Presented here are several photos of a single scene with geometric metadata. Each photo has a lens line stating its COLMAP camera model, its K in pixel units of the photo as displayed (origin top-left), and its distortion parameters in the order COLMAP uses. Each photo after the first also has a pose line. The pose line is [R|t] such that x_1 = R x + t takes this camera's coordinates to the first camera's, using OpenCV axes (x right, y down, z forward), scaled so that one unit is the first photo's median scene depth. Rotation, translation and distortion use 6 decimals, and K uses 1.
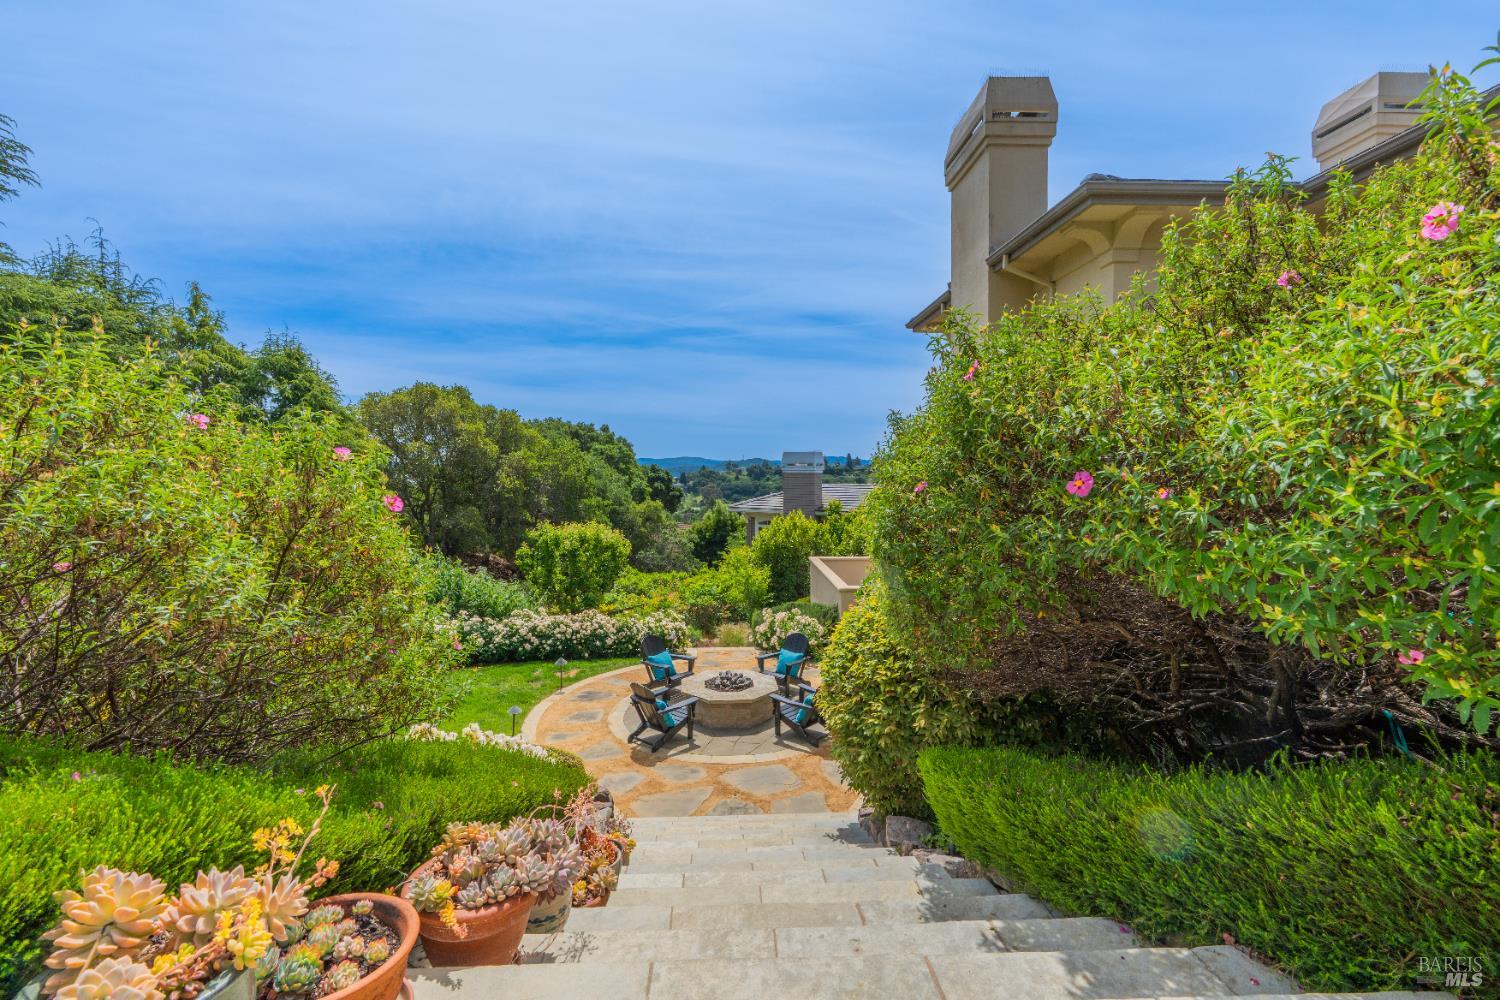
lens RADIAL K [[738.8, 0, 748.6], [0, 738.8, 458.8], [0, 0, 1]] dist [-0.001222, -0.000495]
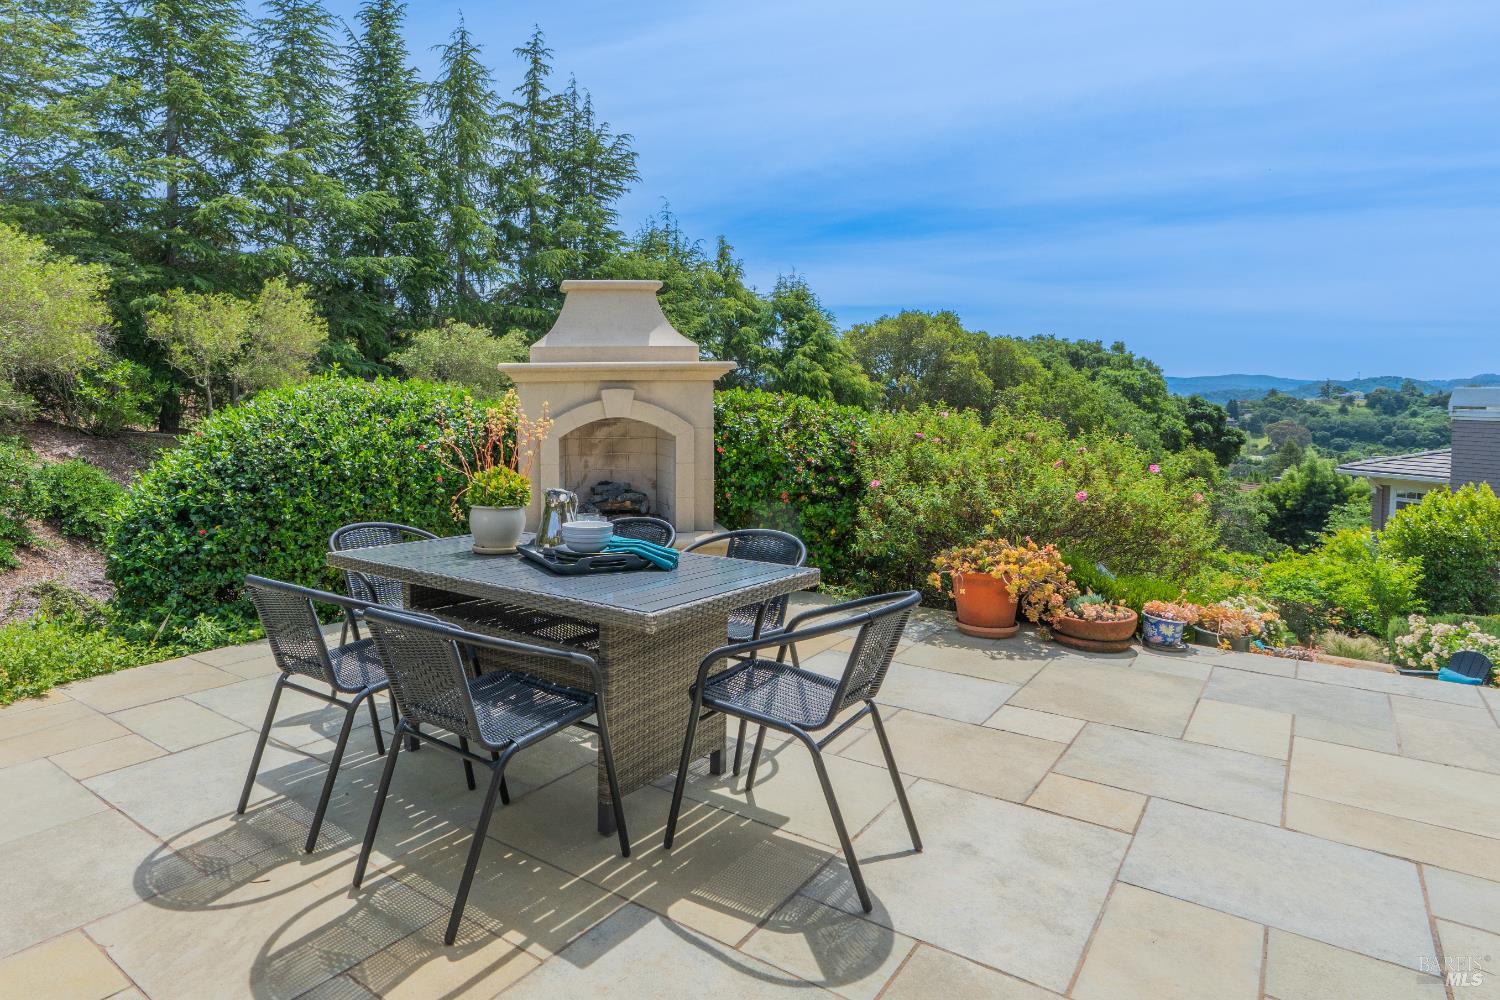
lens RADIAL K [[727.4, 0, 752.4], [0, 727.4, 432.5], [0, 0, 1]] dist [-0.000569, 0.000539]
pose [[0.751996, 0.023127, -0.658762, 0.009692], [-0.006455, 0.999595, 0.027724, 0.023577], [0.659136, -0.016596, 0.751840, 0.188998]]
